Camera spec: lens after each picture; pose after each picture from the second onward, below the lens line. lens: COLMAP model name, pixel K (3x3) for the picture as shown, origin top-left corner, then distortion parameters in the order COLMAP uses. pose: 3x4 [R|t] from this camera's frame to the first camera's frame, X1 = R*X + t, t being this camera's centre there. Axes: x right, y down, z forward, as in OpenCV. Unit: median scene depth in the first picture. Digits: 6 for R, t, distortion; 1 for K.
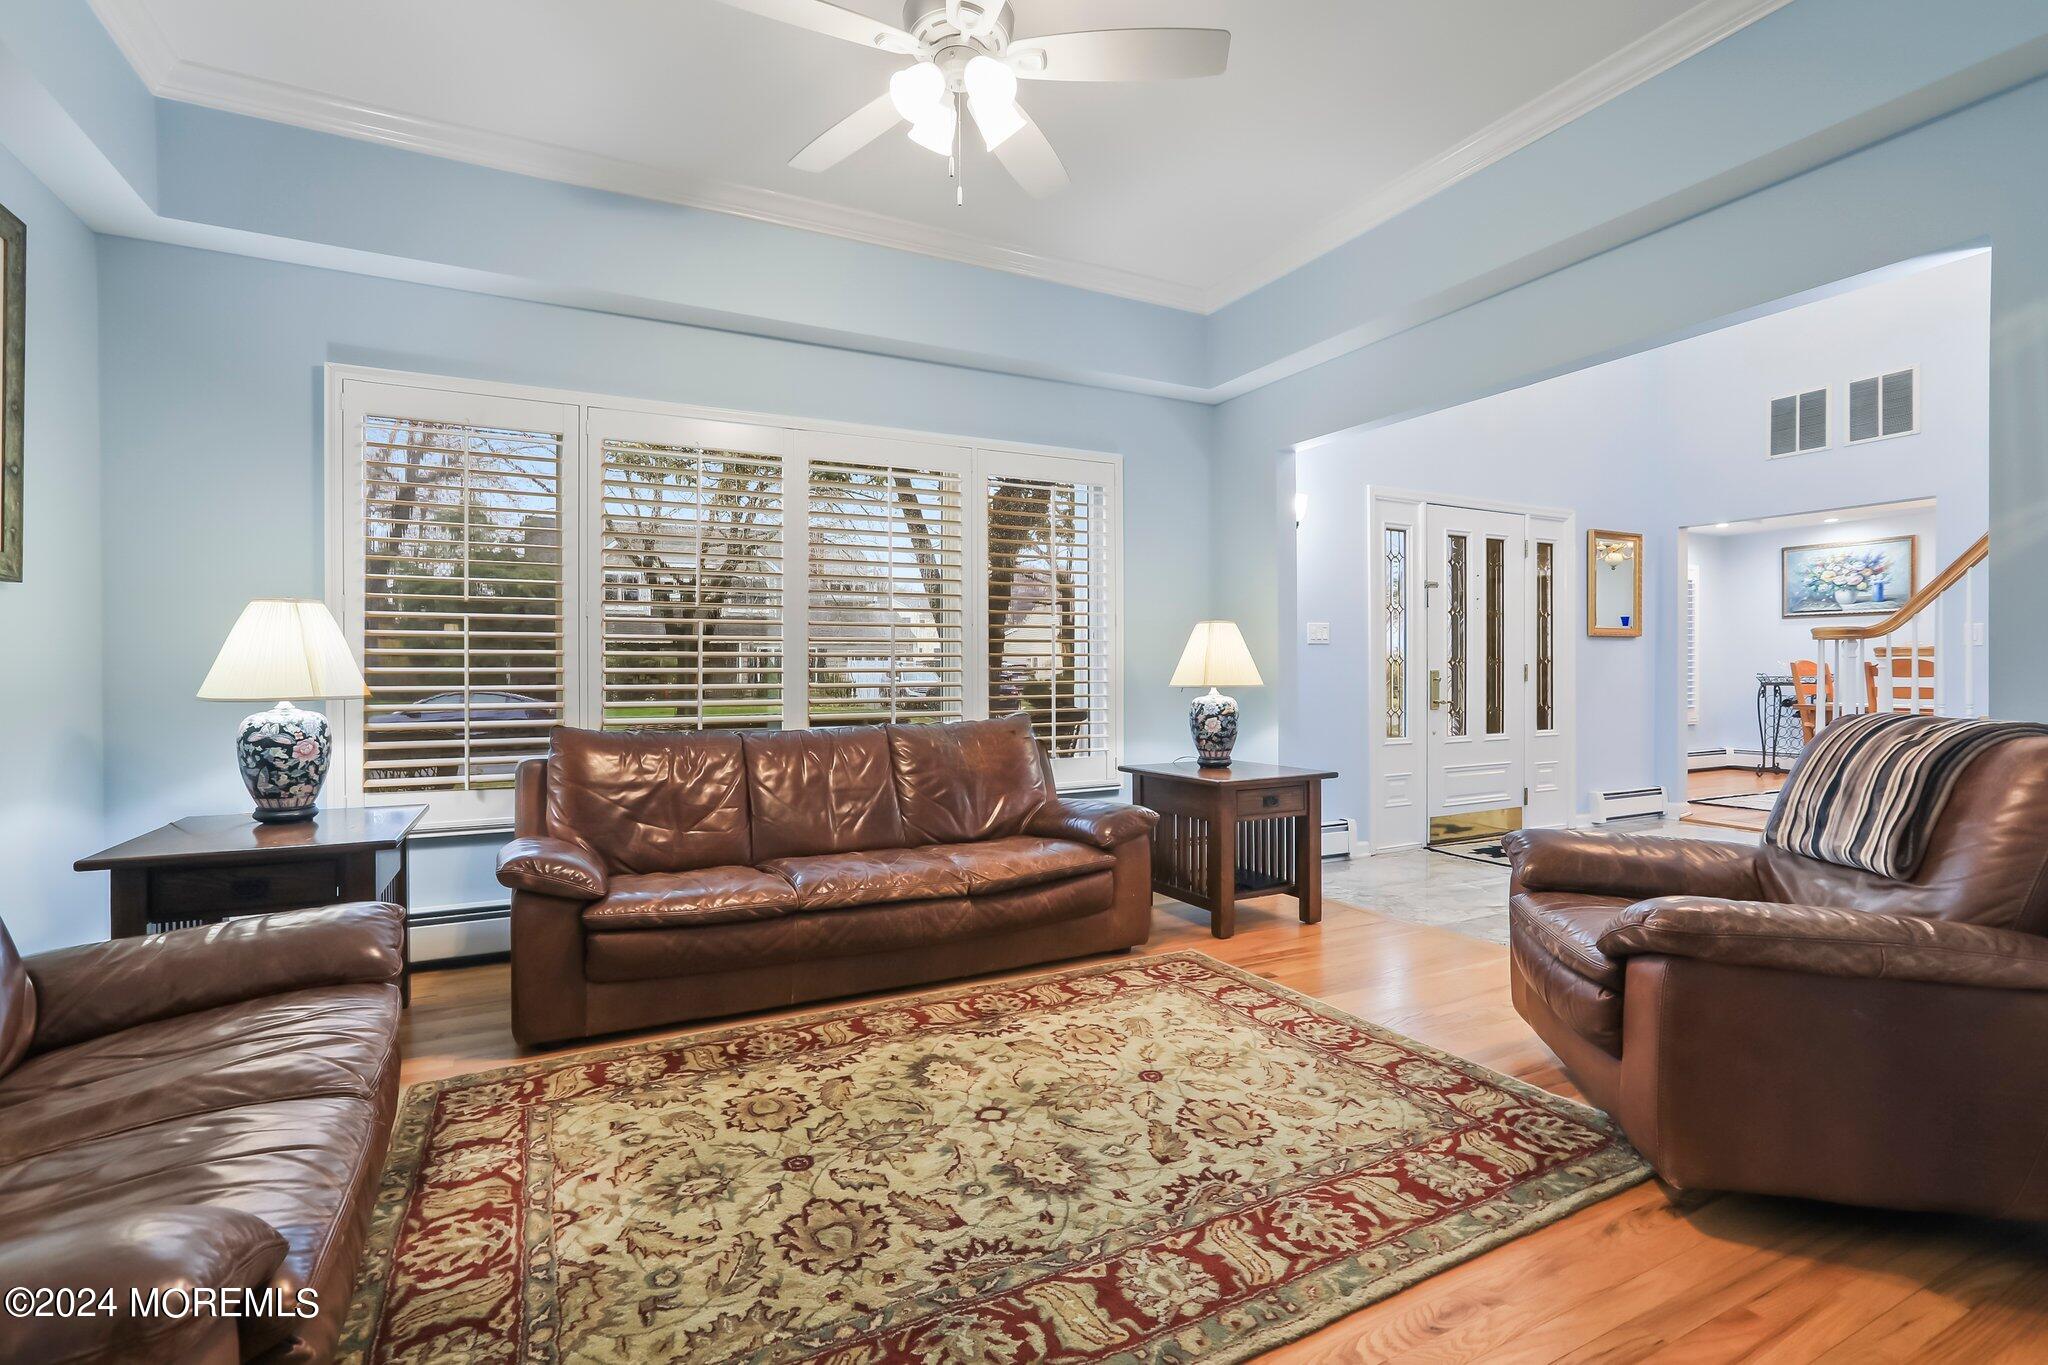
lens RADIAL K [[936.7, 0, 1028.8], [0, 936.7, 679.7], [0, 0, 1]] dist [-0.013952, 0.000104]
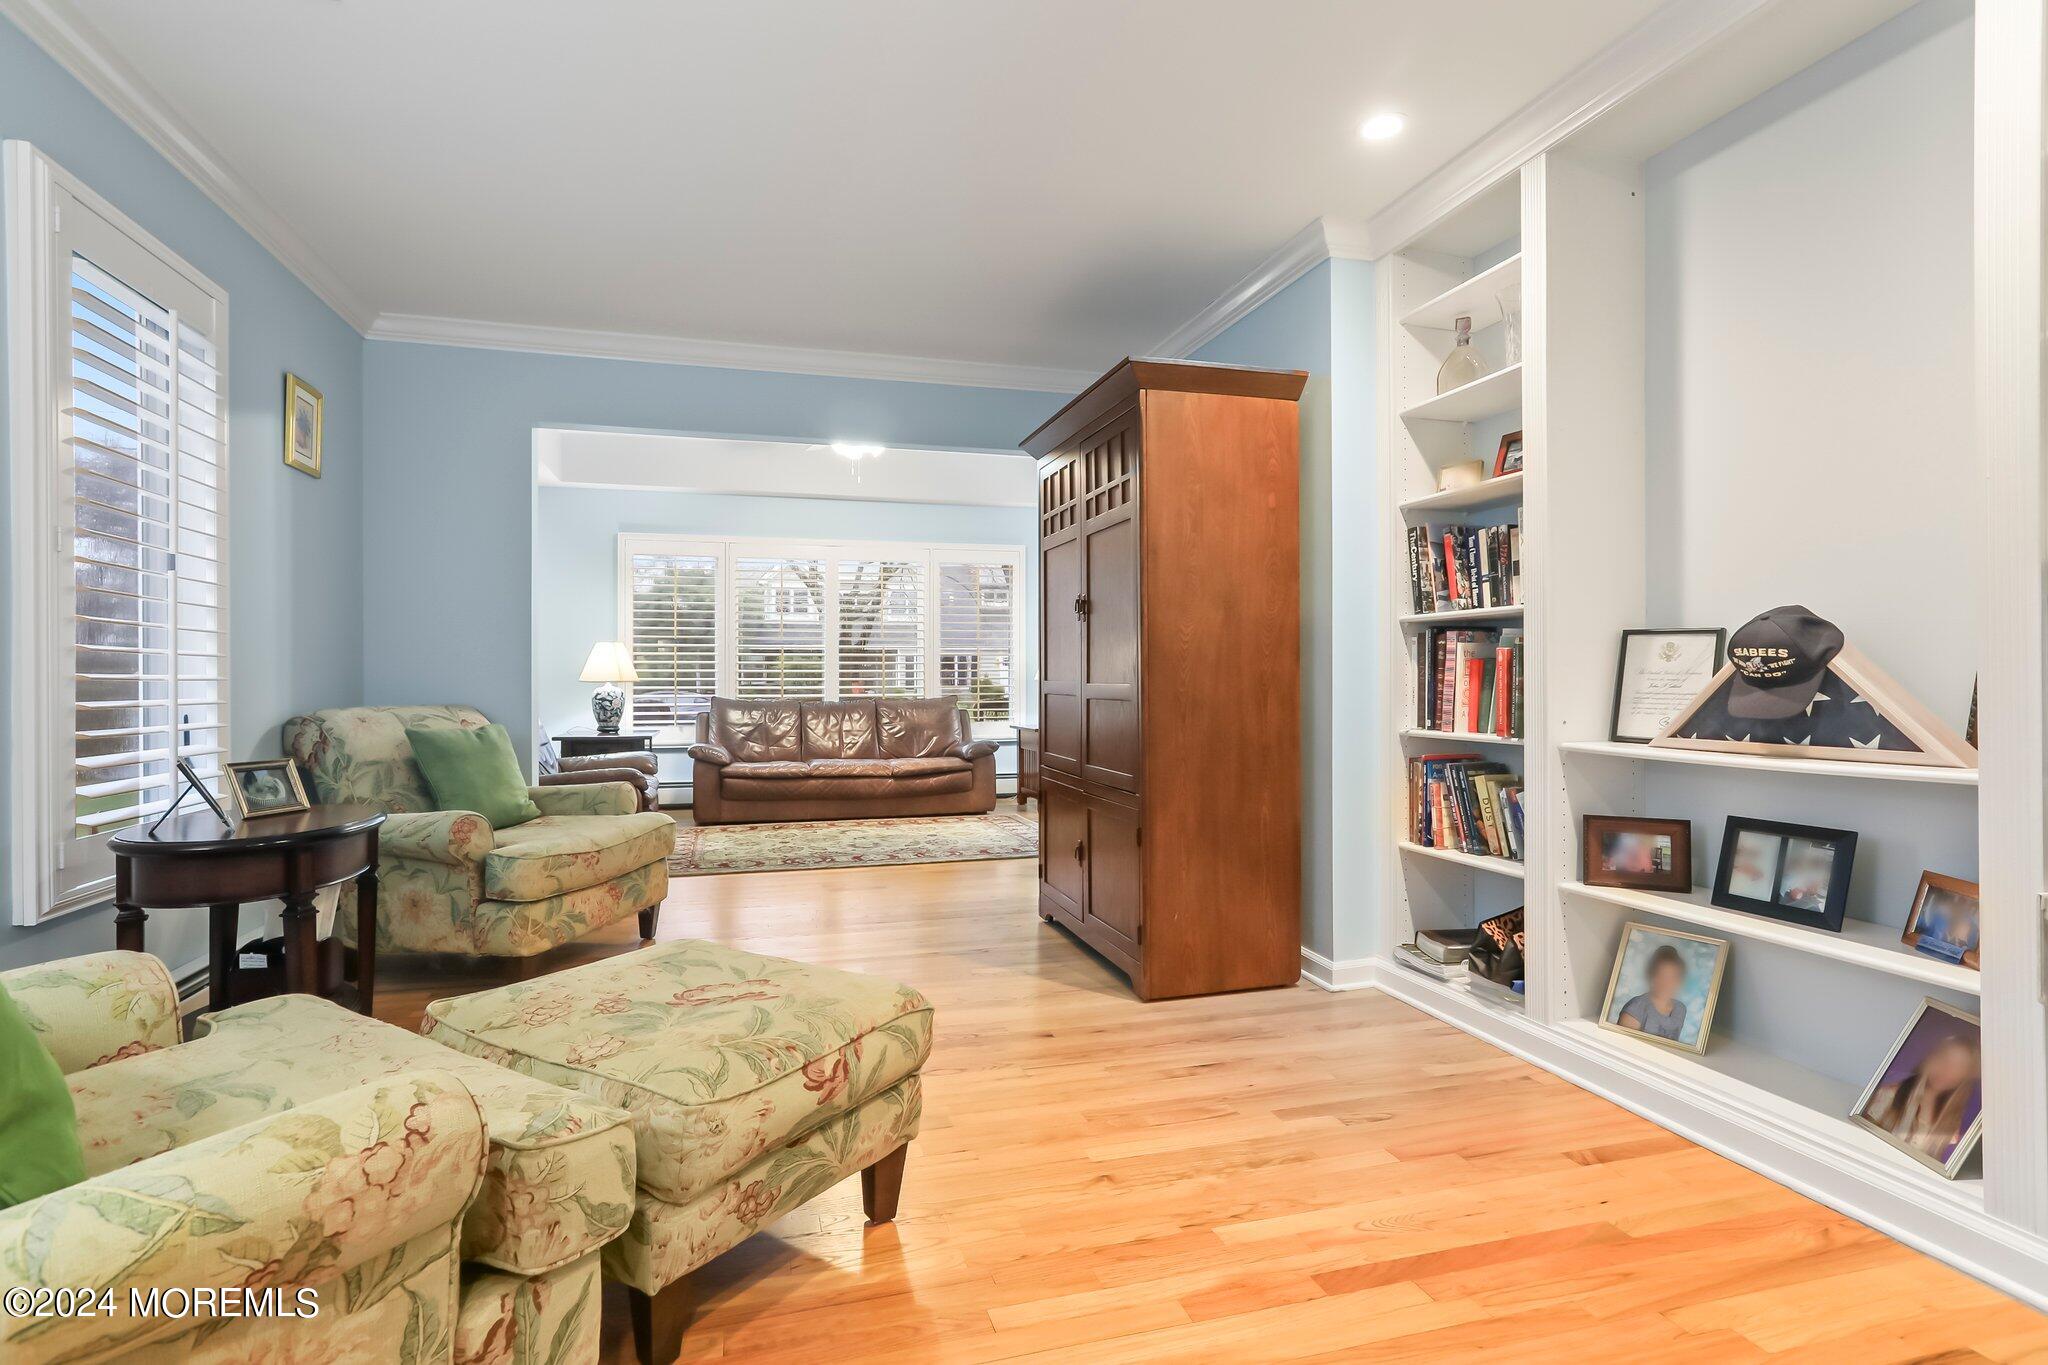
lens RADIAL K [[1011.0, 0, 1020.4], [0, 1011.0, 678.3], [0, 0, 1]] dist [-0.002043, -0.000066]
pose [[0.979576, -0.000146, -0.201075, 0.695890], [-0.001350, 0.999972, -0.007301, 0.025073], [0.201070, 0.007424, 0.979549, -1.211428]]
